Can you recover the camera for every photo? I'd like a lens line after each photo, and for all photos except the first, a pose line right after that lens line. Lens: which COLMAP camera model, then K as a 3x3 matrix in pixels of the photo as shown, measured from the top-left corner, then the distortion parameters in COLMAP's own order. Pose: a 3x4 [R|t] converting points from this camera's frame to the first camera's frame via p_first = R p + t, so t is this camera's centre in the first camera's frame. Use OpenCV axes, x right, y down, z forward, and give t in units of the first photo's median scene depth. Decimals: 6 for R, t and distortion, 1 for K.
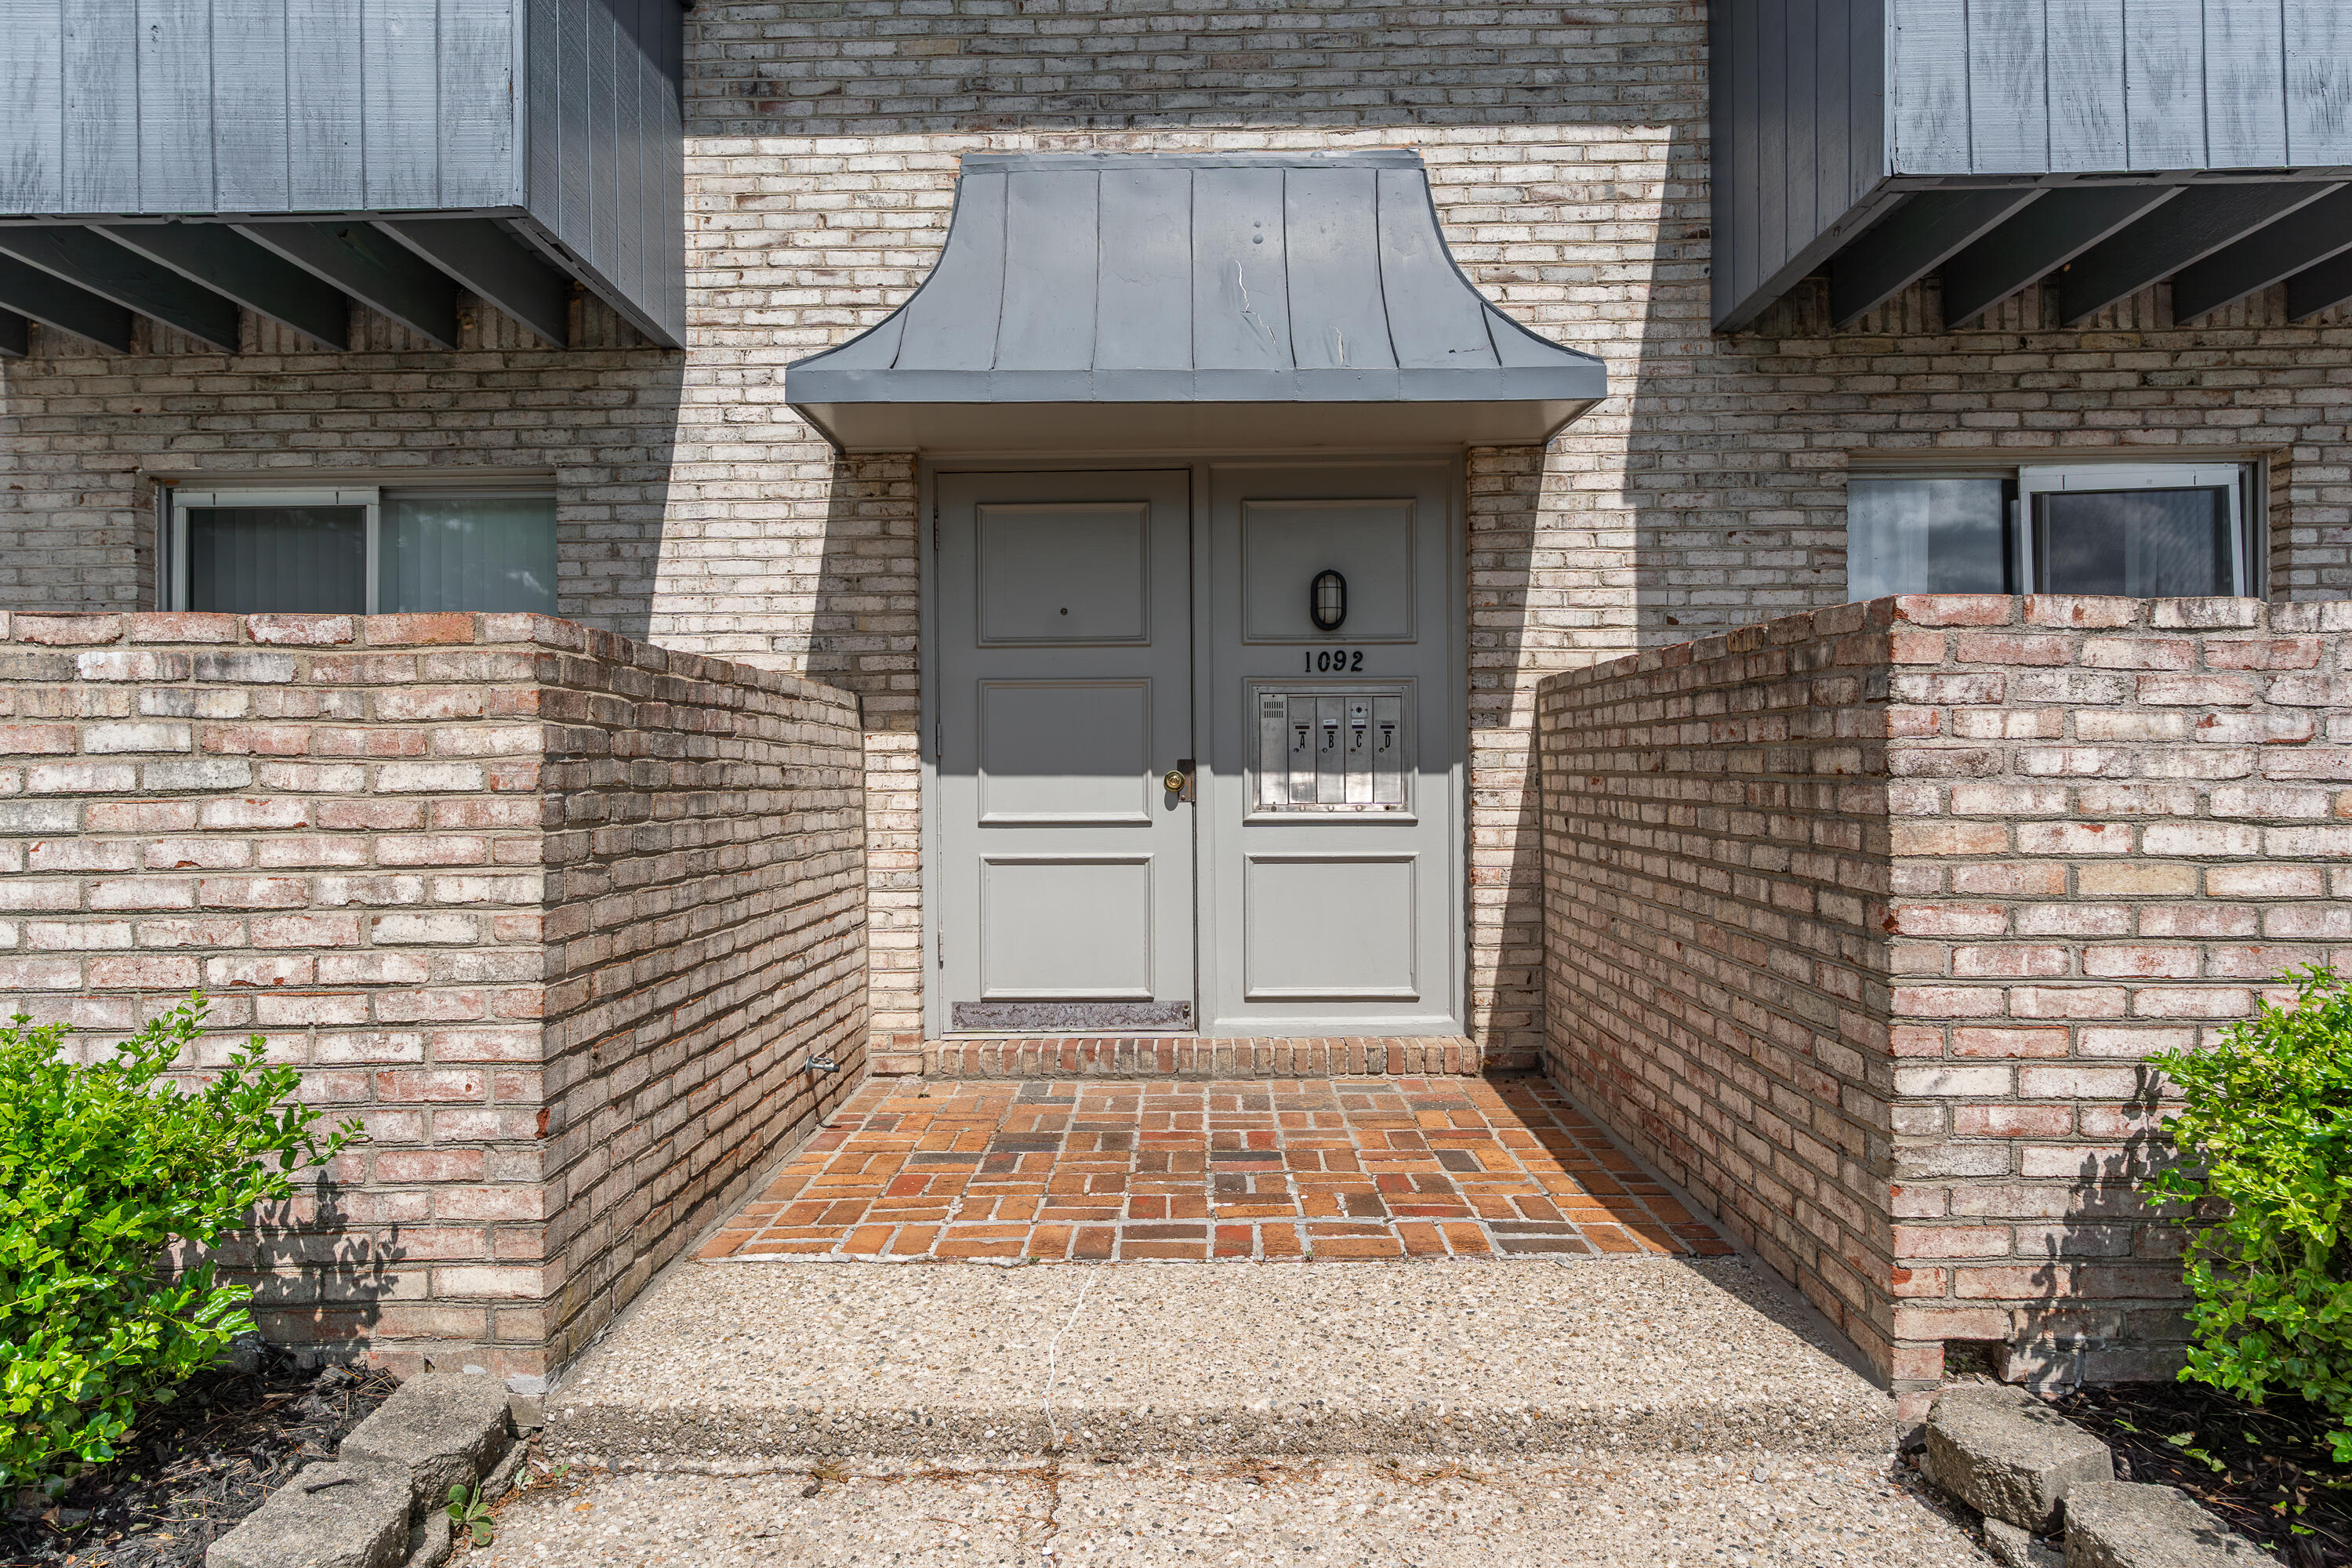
lens RADIAL K [[1418.3, 0, 1174.7], [0, 1418.3, 786.9], [0, 0, 1]] dist [0.000446, -0.000134]
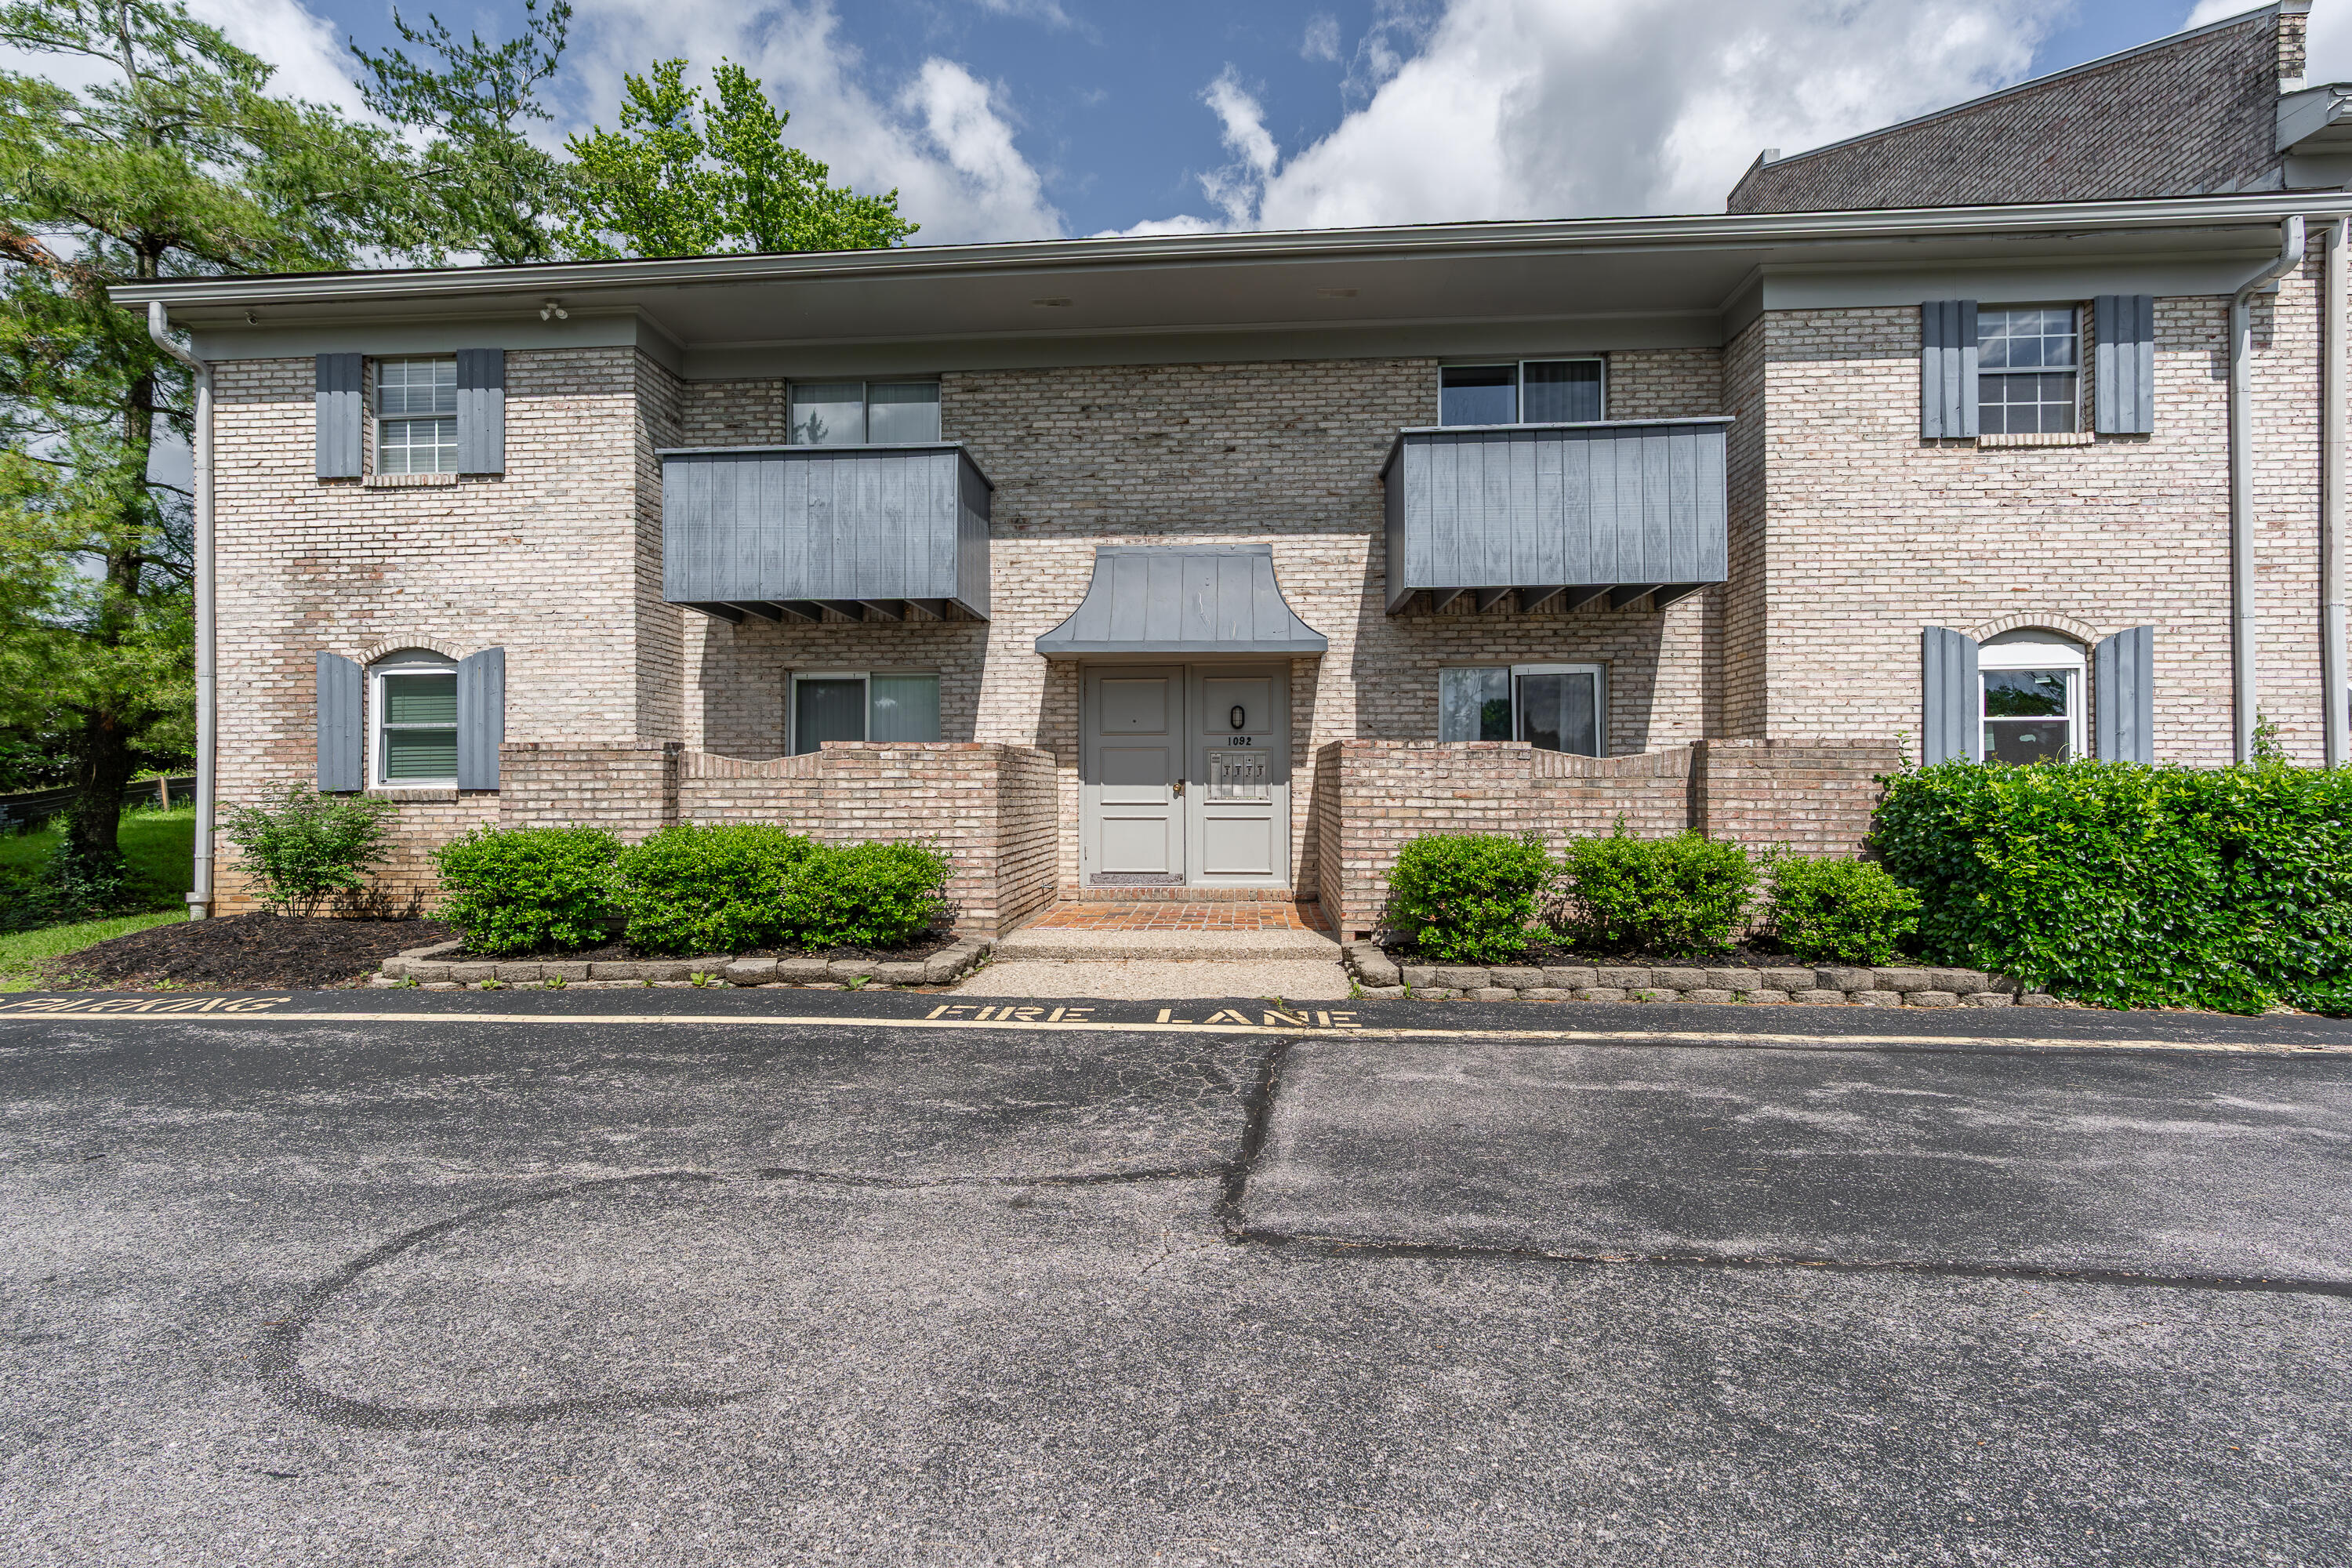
lens RADIAL K [[1150.4, 0, 1173.6], [0, 1150.4, 781.5], [0, 0, 1]] dist [-0.000153, -0.000001]
pose [[0.998537, 0.005214, -0.053821, 0.108213], [-0.005883, 0.999907, -0.012285, 0.010704], [0.053752, 0.012584, 0.998475, -1.102578]]
